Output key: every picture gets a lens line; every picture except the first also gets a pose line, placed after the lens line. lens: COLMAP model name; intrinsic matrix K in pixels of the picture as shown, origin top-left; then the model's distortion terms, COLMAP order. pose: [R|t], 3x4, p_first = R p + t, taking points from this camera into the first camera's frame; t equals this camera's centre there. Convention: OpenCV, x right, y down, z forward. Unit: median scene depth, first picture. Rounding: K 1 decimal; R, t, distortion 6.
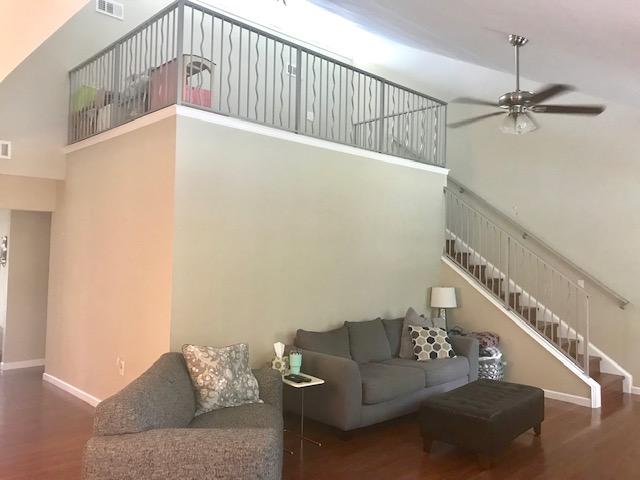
lens RADIAL K [[532.0, 0, 321.2], [0, 532.0, 237.4], [0, 0, 1]] dist [0.049574, -0.043857]
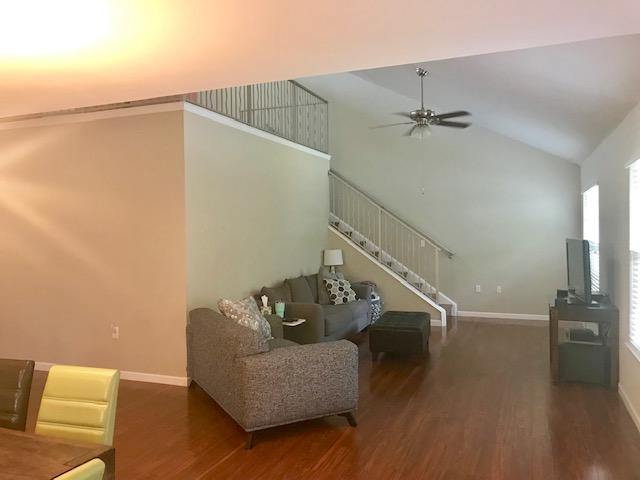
lens RADIAL K [[532.0, 0, 317.1], [0, 532.0, 240.1], [0, 0, 1]] dist [0.049574, -0.043857]
pose [[0.911127, -0.035455, 0.410598, -0.386026], [0.010618, 0.997981, 0.062612, -0.010675], [-0.411989, -0.052688, 0.909664, -0.162954]]
